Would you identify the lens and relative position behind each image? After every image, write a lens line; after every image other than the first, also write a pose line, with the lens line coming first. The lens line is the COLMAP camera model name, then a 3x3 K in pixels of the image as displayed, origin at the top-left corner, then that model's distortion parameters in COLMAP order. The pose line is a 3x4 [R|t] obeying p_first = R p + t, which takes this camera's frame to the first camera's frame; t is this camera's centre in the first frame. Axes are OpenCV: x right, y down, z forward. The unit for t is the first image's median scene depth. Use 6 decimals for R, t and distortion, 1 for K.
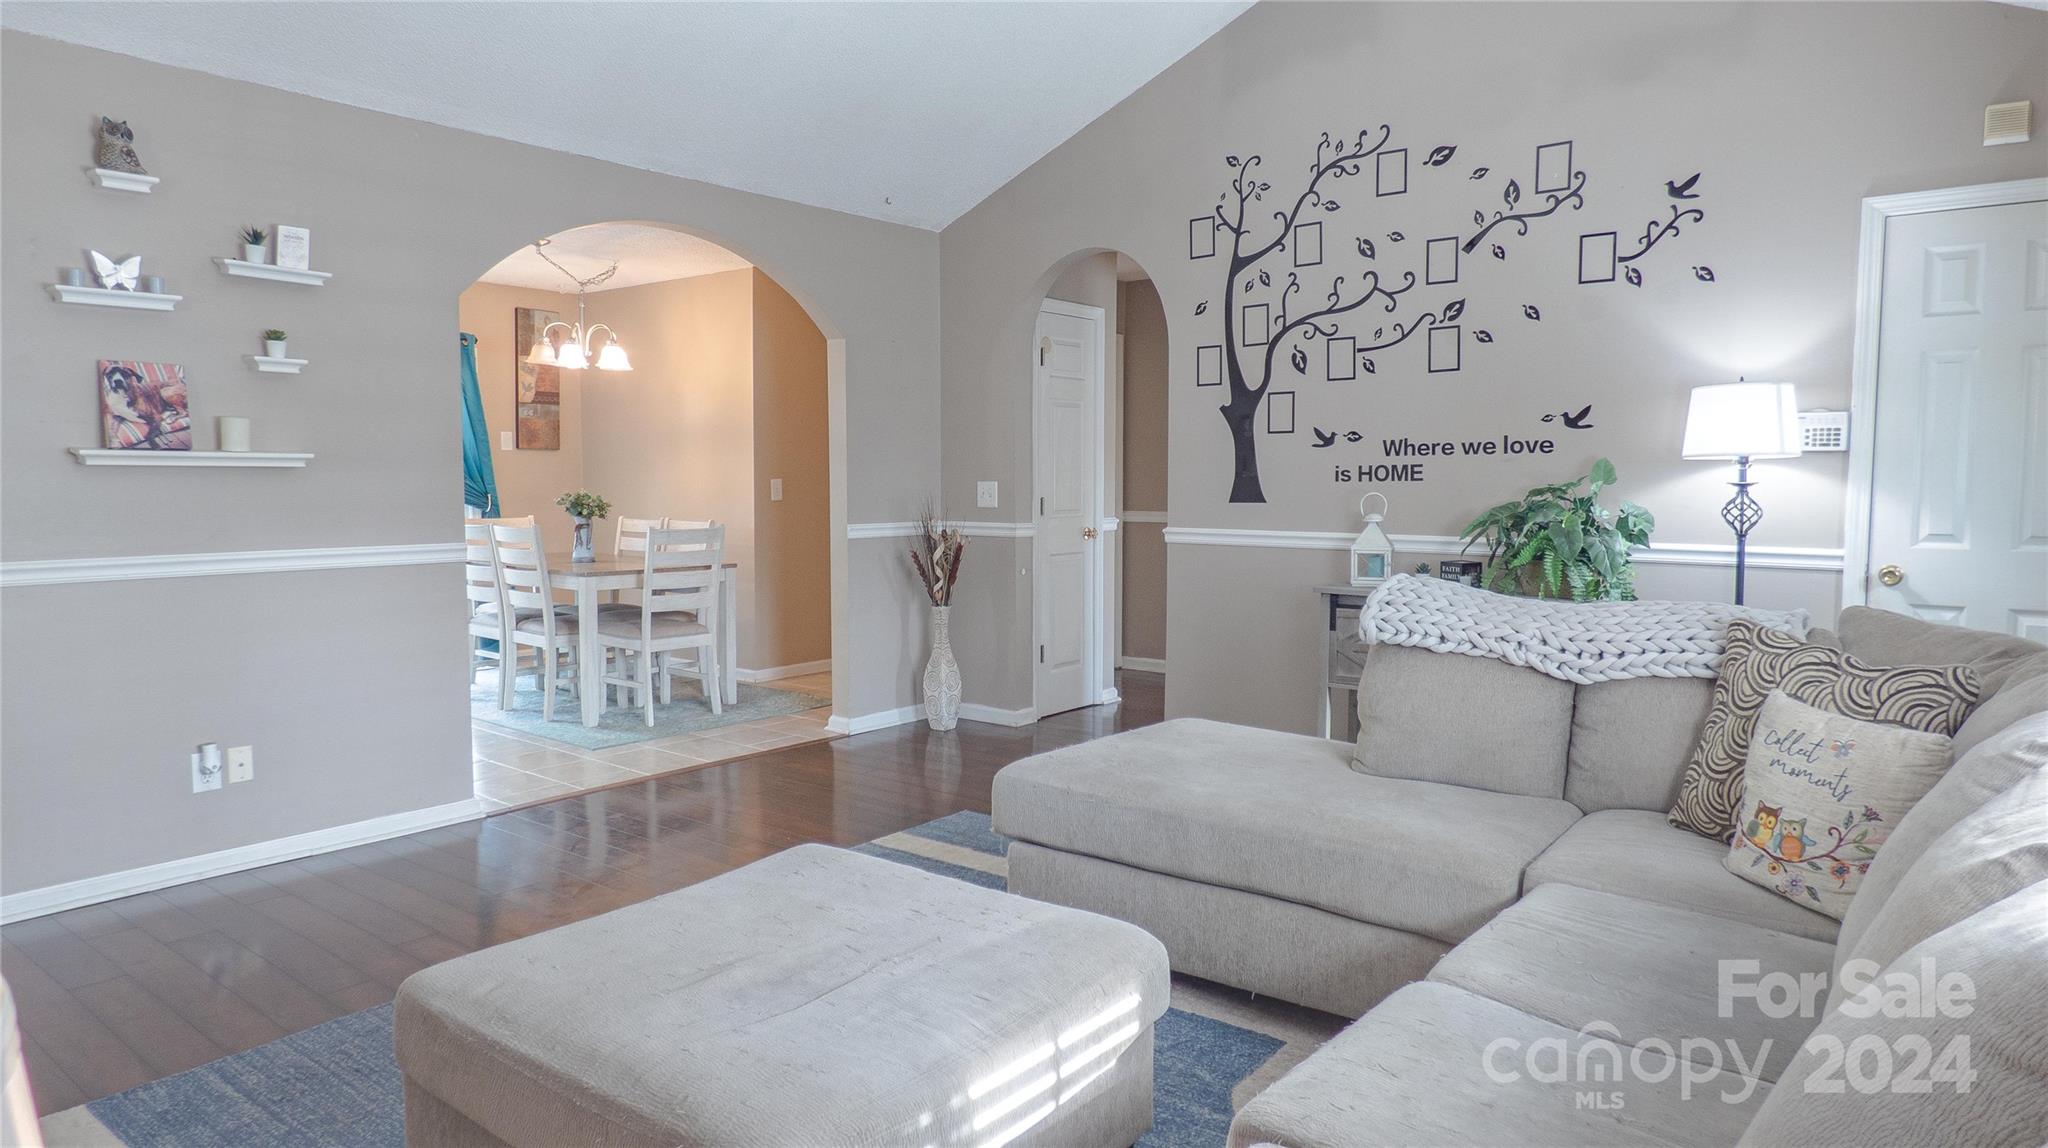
lens RADIAL K [[1238.5, 0, 1010.7], [0, 1238.5, 582.8], [0, 0, 1]] dist [-0.029734, 0.023153]
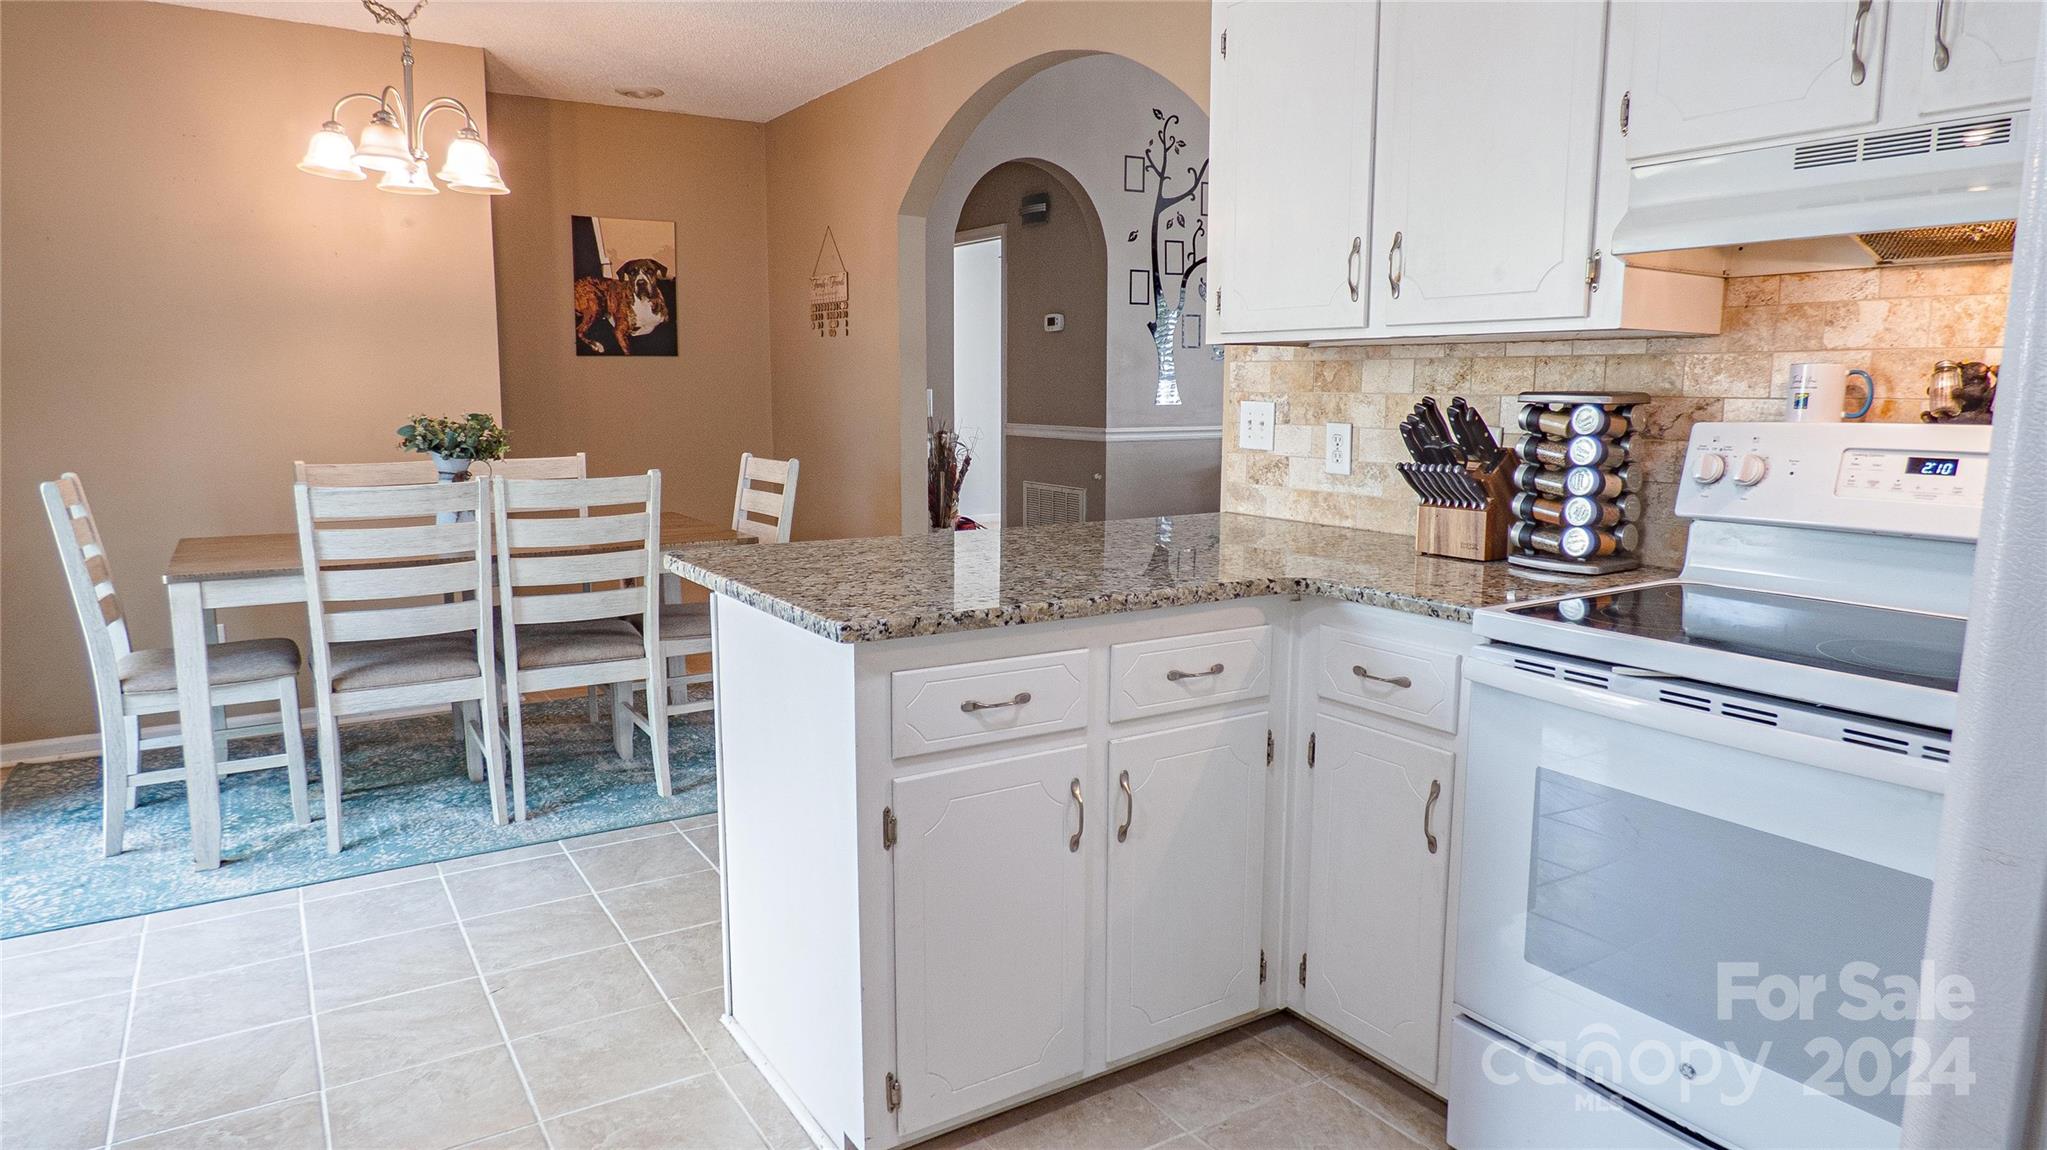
lens RADIAL K [[1237.9, 0, 1012.8], [0, 1237.9, 569.3], [0, 0, 1]] dist [-0.029734, 0.023153]
pose [[0.312550, -0.144234, 0.938887, -1.049428], [0.081411, 0.988836, 0.124806, -0.069580], [-0.946406, 0.037427, 0.320803, 0.776966]]
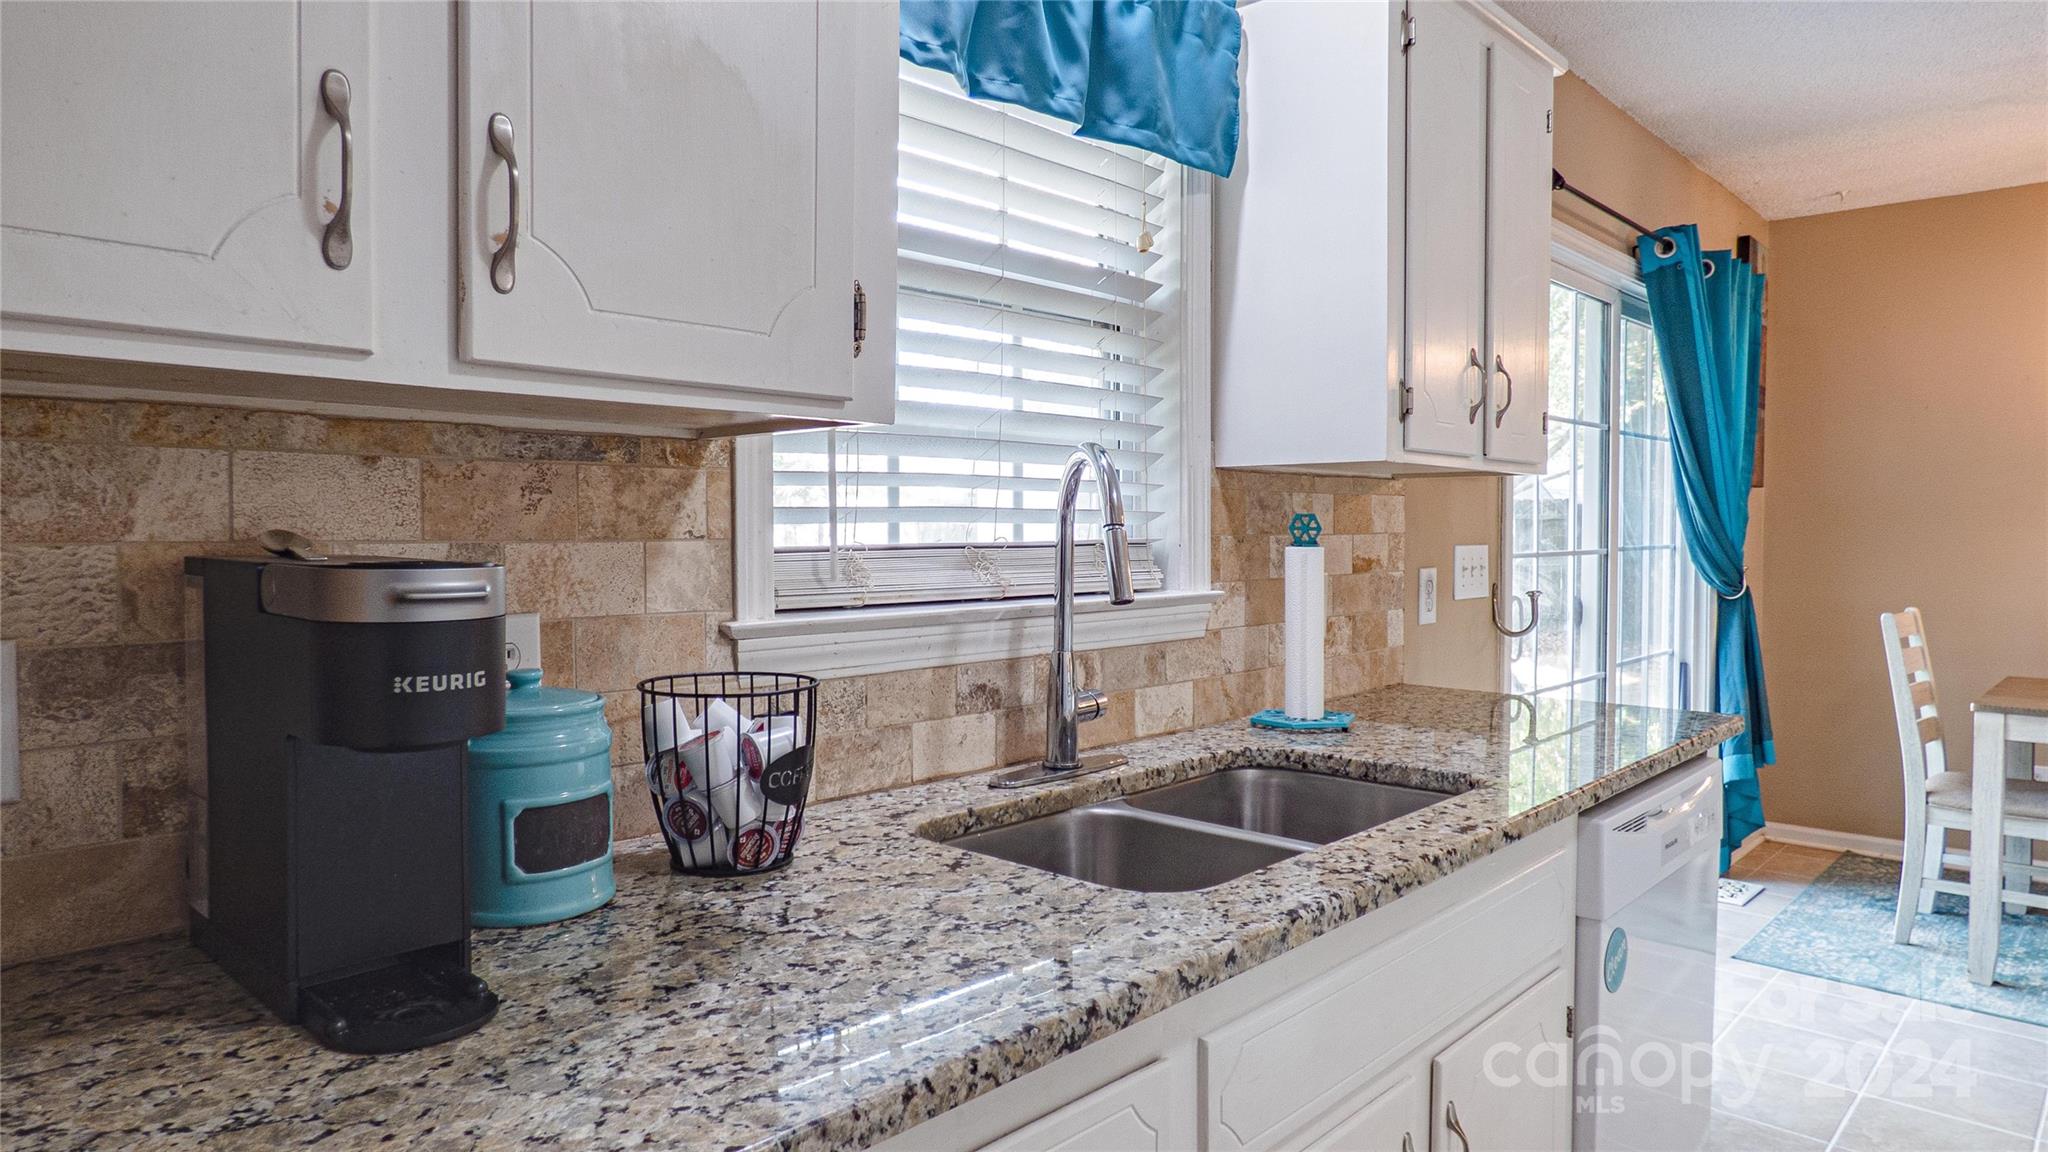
lens RADIAL K [[1238.5, 0, 1043.7], [0, 1238.5, 560.5], [0, 0, 1]] dist [-0.029734, 0.023153]
pose [[0.997947, -0.007992, -0.063537, -1.073513], [0.003881, 0.997907, -0.064556, -0.061649], [0.063920, 0.064177, 0.995889, 0.665923]]
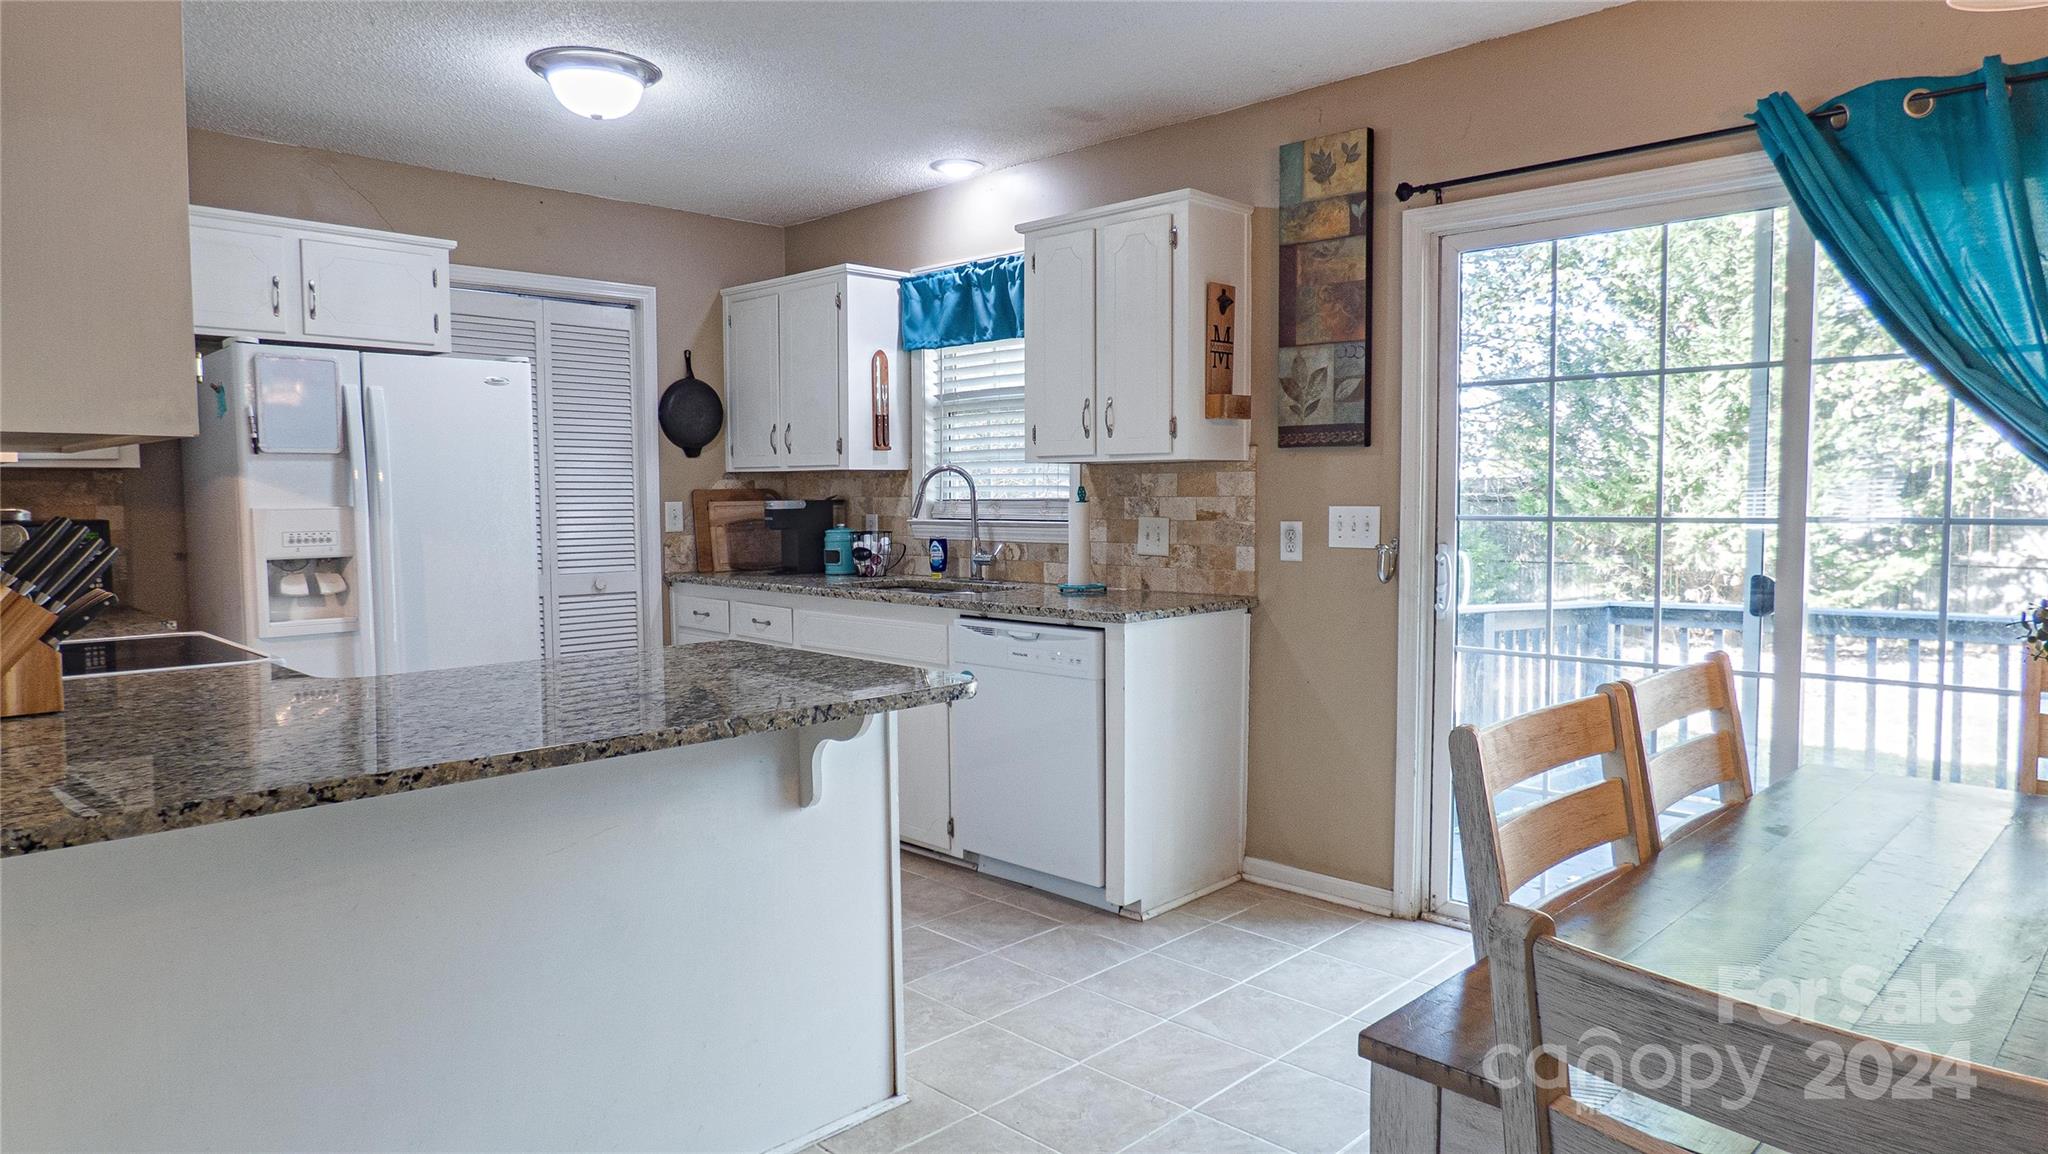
lens RADIAL K [[1252.8, 0, 1013.8], [0, 1252.8, 562.0], [0, 0, 1]] dist [-0.024372, 0.009958]
pose [[-0.103332, 0.049783, -0.993400, -0.177526], [-0.083882, 0.994753, 0.058576, -0.097475], [0.991104, 0.089381, -0.098614, 1.114141]]
